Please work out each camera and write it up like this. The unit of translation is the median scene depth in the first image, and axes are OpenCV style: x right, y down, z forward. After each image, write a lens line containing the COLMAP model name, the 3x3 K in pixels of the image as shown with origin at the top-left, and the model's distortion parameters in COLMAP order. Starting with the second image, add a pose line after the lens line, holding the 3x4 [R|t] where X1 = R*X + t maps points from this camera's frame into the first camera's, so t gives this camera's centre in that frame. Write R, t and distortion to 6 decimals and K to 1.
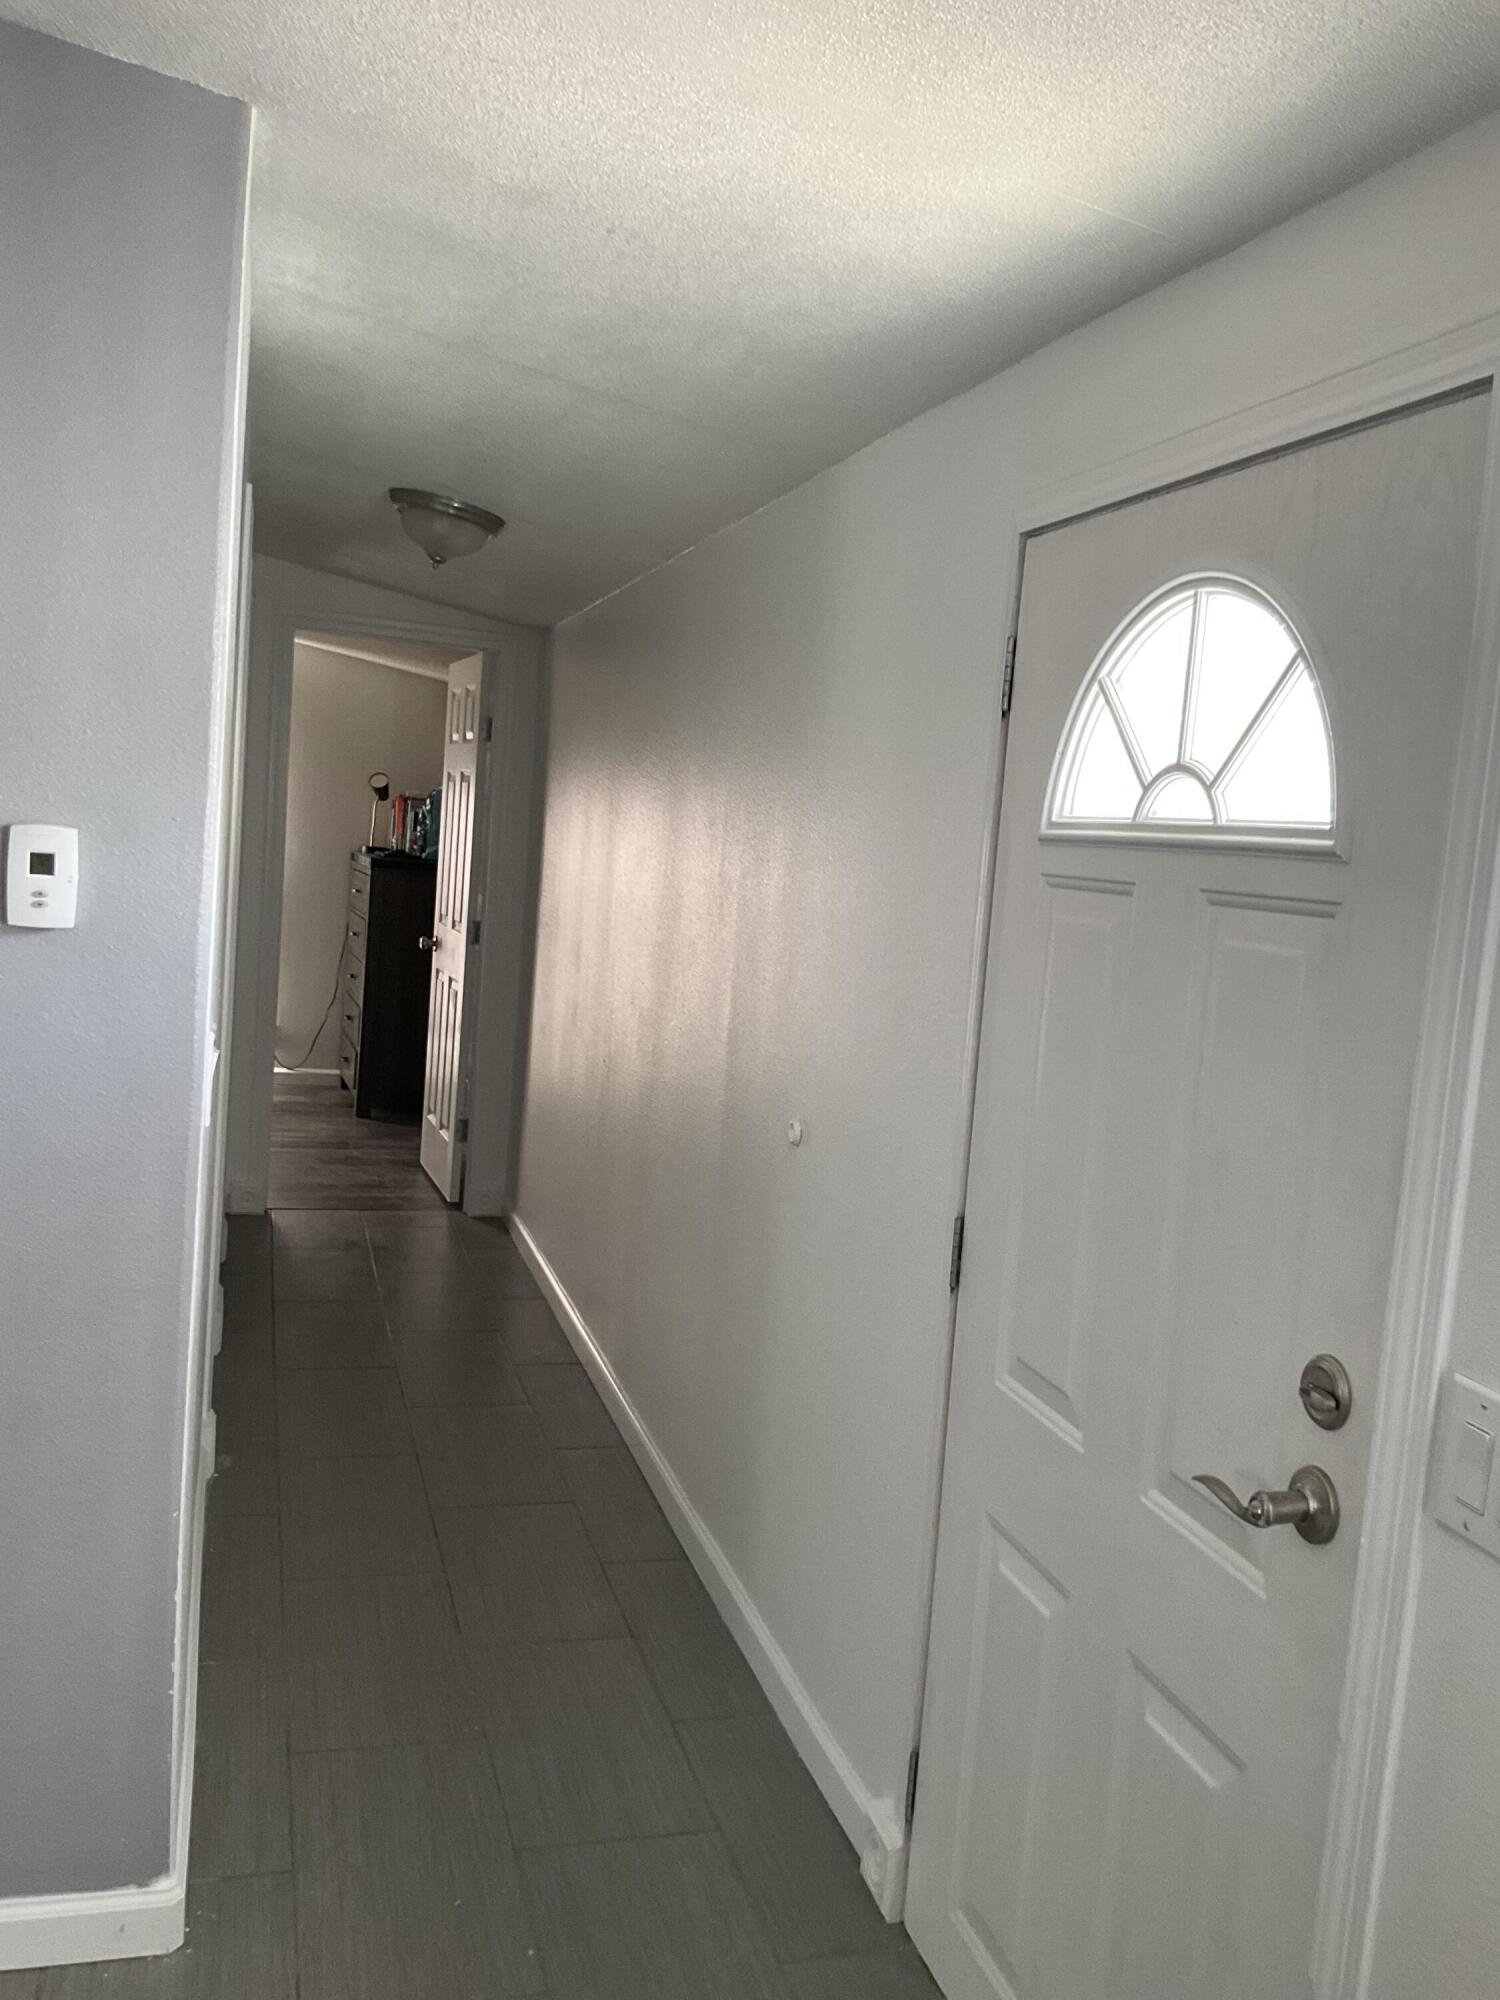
lens RADIAL K [[1649.2, 0, 750.0], [0, 1649.2, 1000.0], [0, 0, 1]] dist [0.037674, -0.005849]
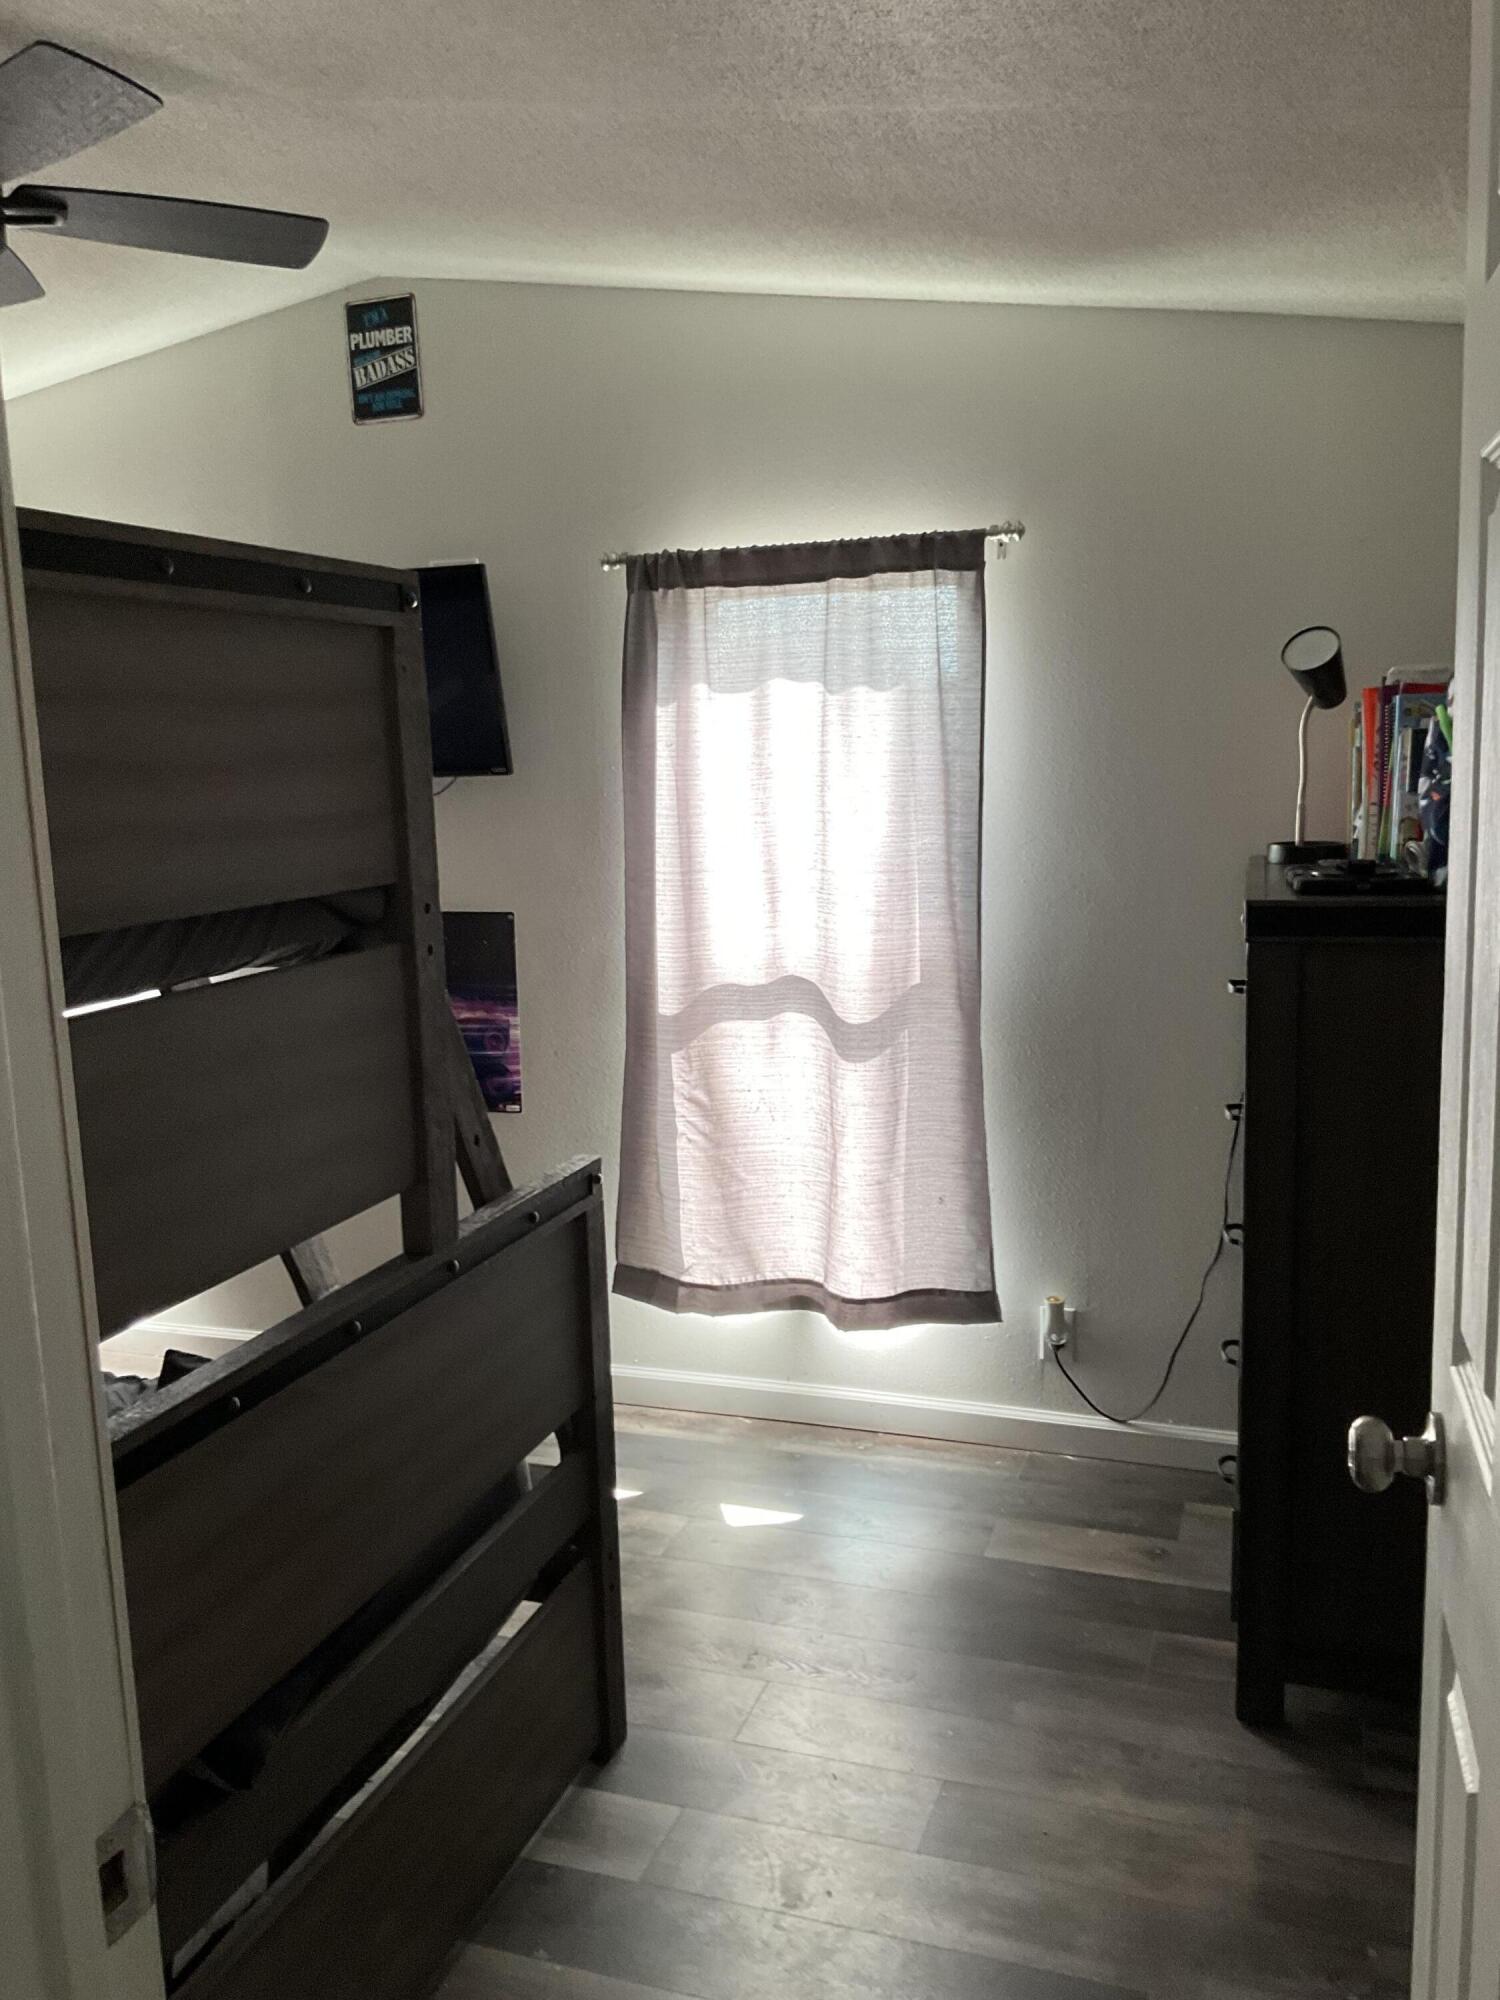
lens RADIAL K [[1649.2, 0, 750.0], [0, 1649.2, 1000.0], [0, 0, 1]] dist [0.037674, -0.005849]
pose [[0.801484, -0.017612, -0.597757, -0.116874], [0.037328, 0.999090, 0.020613, -0.073762], [0.596850, -0.038834, 0.801412, 0.668775]]
